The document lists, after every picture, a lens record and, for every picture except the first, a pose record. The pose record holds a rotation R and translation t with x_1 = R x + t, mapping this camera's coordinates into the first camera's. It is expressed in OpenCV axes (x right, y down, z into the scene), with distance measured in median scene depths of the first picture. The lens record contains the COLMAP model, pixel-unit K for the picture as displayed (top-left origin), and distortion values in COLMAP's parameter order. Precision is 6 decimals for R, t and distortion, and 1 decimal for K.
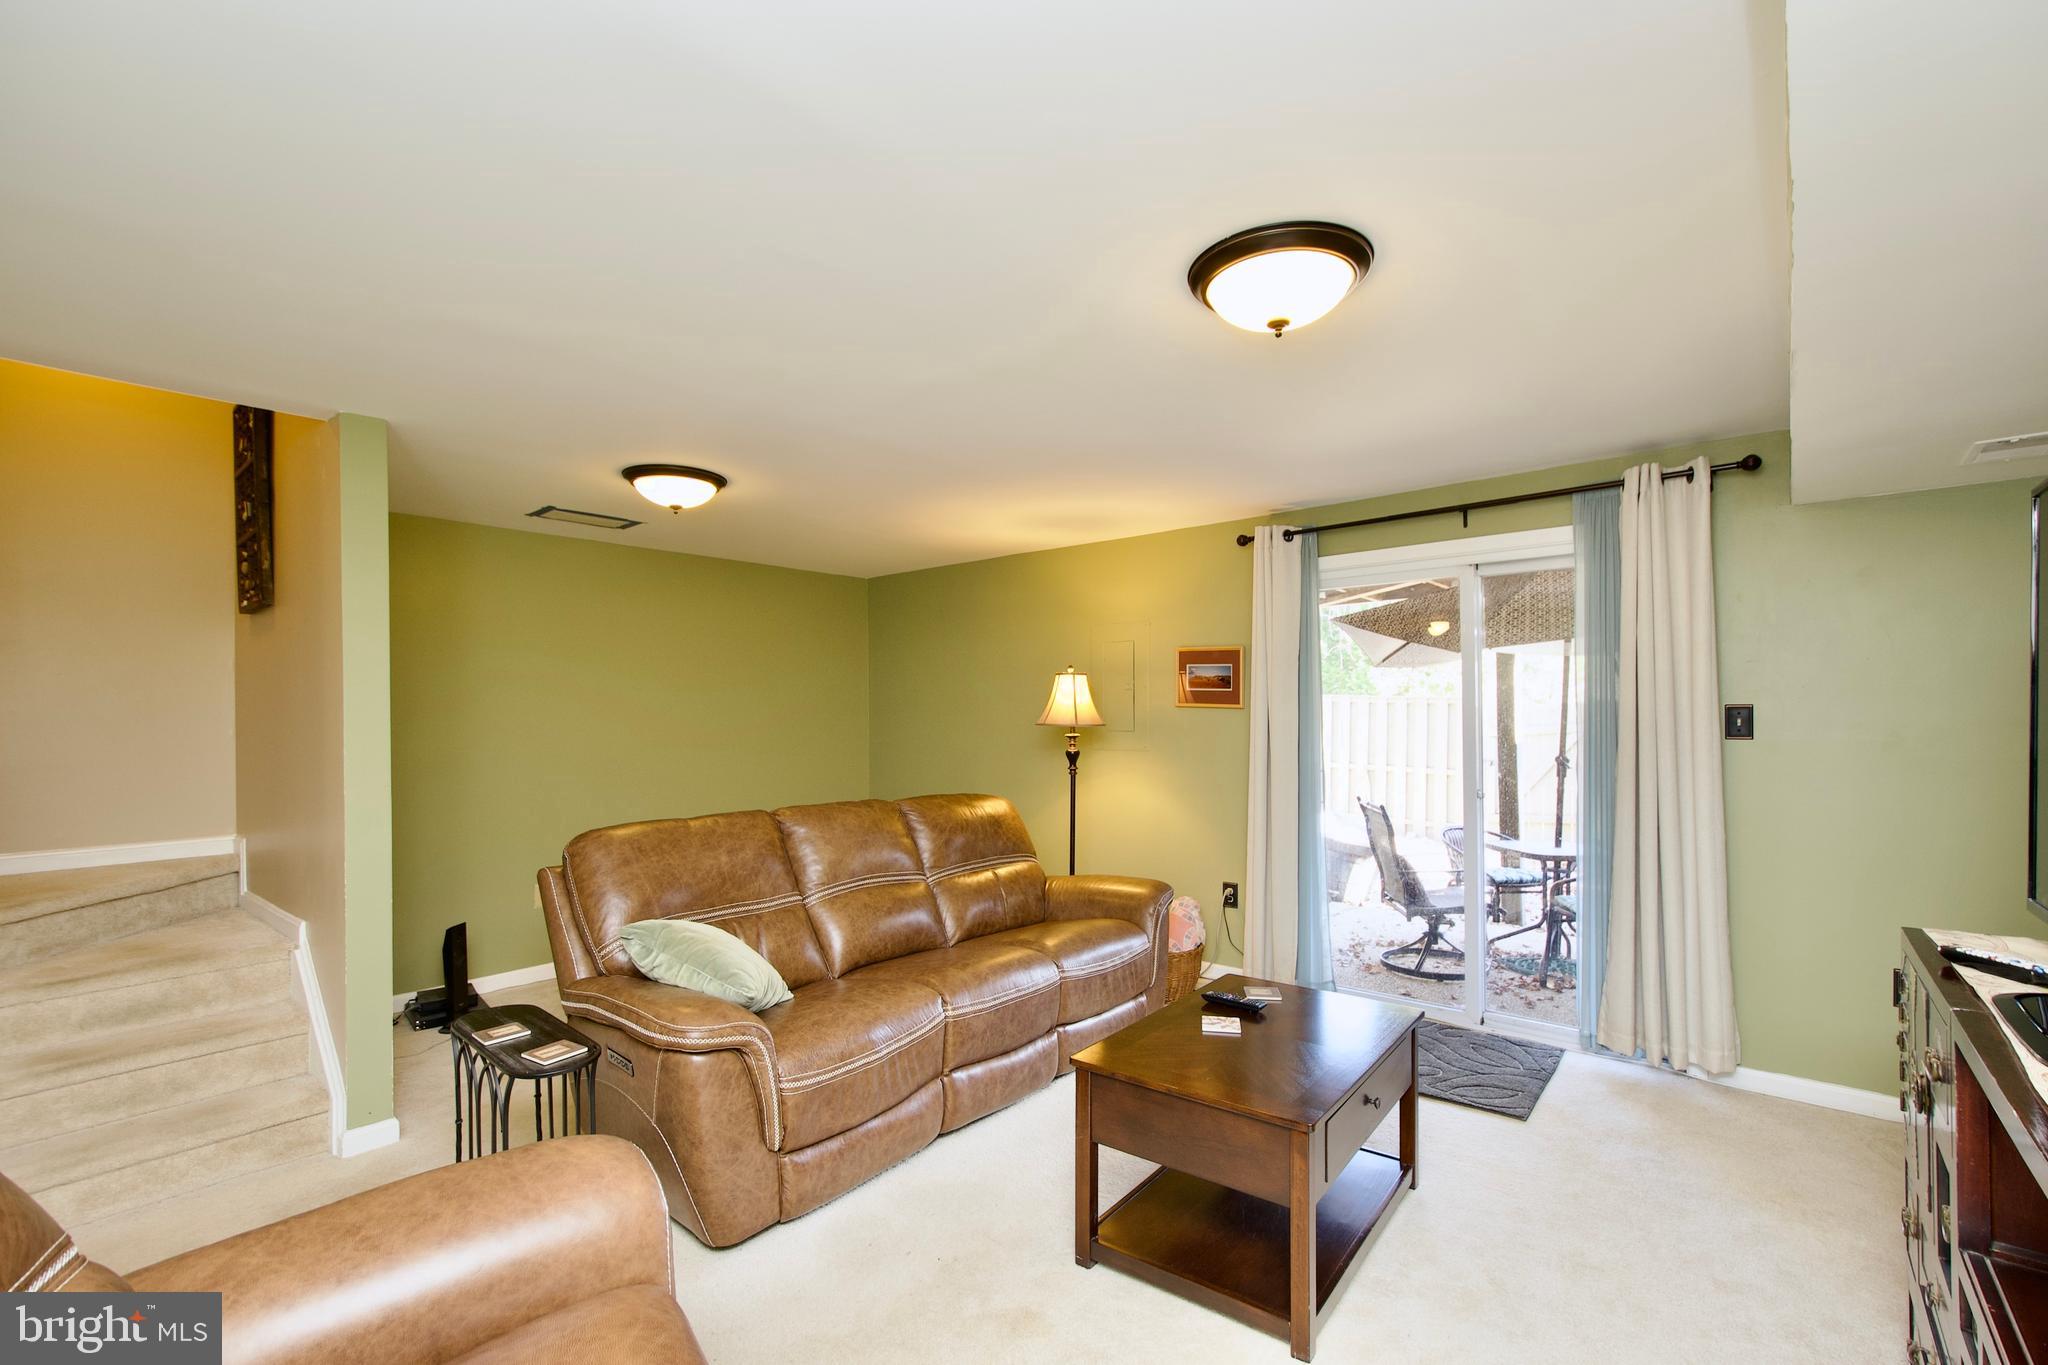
lens RADIAL K [[896.5, 0, 1040.6], [0, 896.5, 712.3], [0, 0, 1]] dist [0.007905, -0.005619]
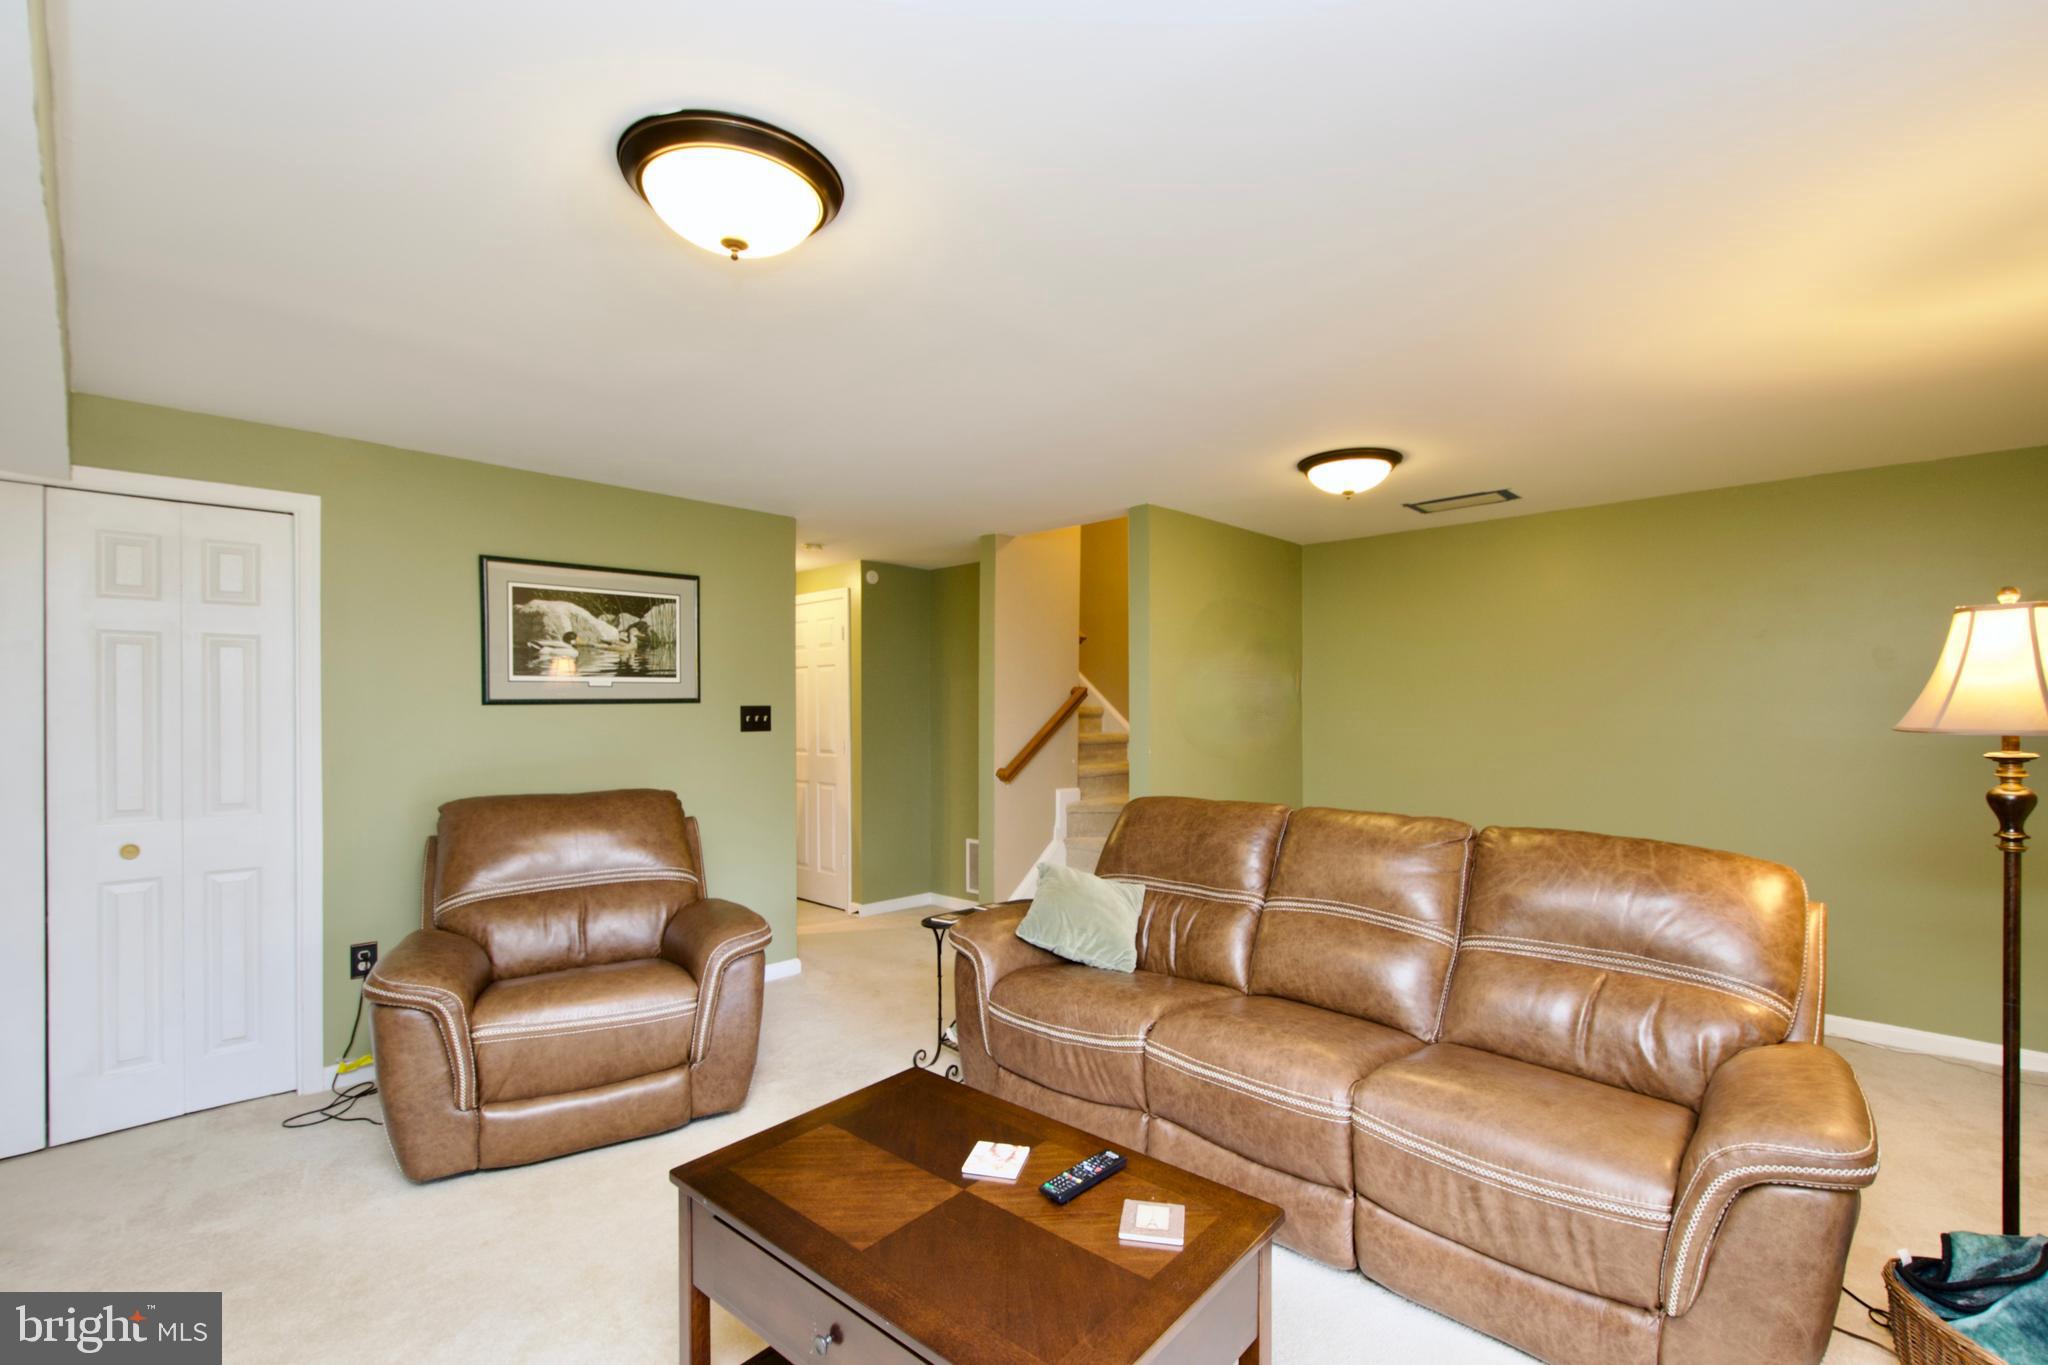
lens RADIAL K [[887.5, 0, 1056.7], [0, 887.5, 712.0], [0, 0, 1]] dist [0.014497, -0.012503]
pose [[-0.053330, 0.017330, -0.998427, 0.601394], [0.012914, 0.999778, 0.016664, -0.009995], [0.998493, -0.012005, -0.053542, 0.742477]]
